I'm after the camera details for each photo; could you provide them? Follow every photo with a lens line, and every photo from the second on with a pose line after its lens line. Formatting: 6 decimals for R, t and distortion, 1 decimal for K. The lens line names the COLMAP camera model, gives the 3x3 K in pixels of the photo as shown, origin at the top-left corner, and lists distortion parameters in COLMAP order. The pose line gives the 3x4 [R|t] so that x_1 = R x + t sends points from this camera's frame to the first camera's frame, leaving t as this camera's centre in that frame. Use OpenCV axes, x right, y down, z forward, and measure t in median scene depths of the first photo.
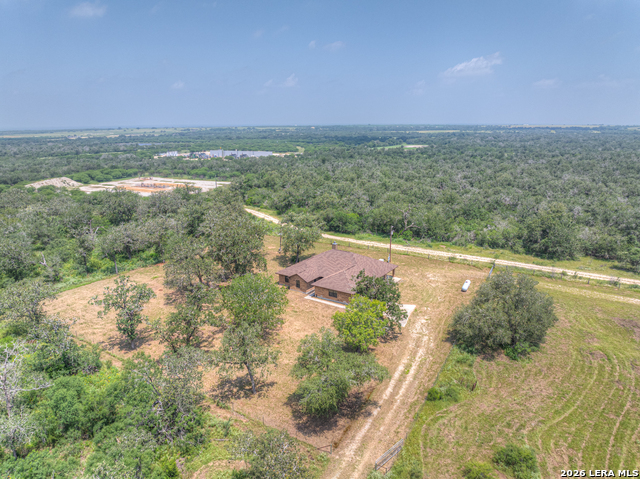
lens RADIAL K [[449.8, 0, 319.1], [0, 449.8, 236.4], [0, 0, 1]] dist [-0.049664, 0.024033]
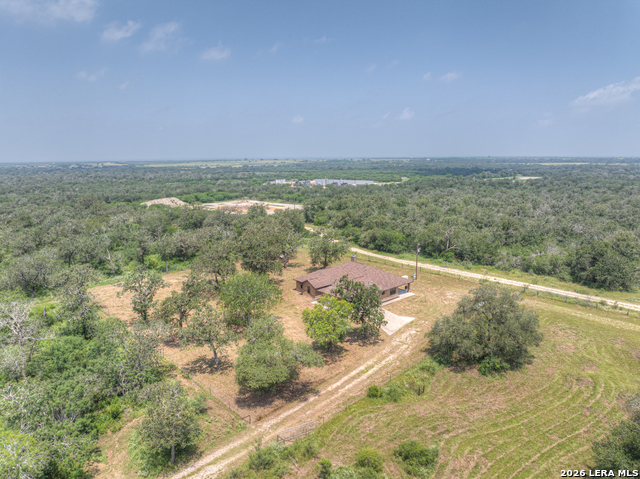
lens RADIAL K [[449.8, 0, 319.1], [0, 449.8, 236.4], [0, 0, 1]] dist [-0.049664, 0.024033]
pose [[0.967444, 0.042760, -0.249446, 0.184381], [-0.059884, 0.996311, -0.061466, 0.033758], [0.245898, 0.074402, 0.966436, -0.025943]]
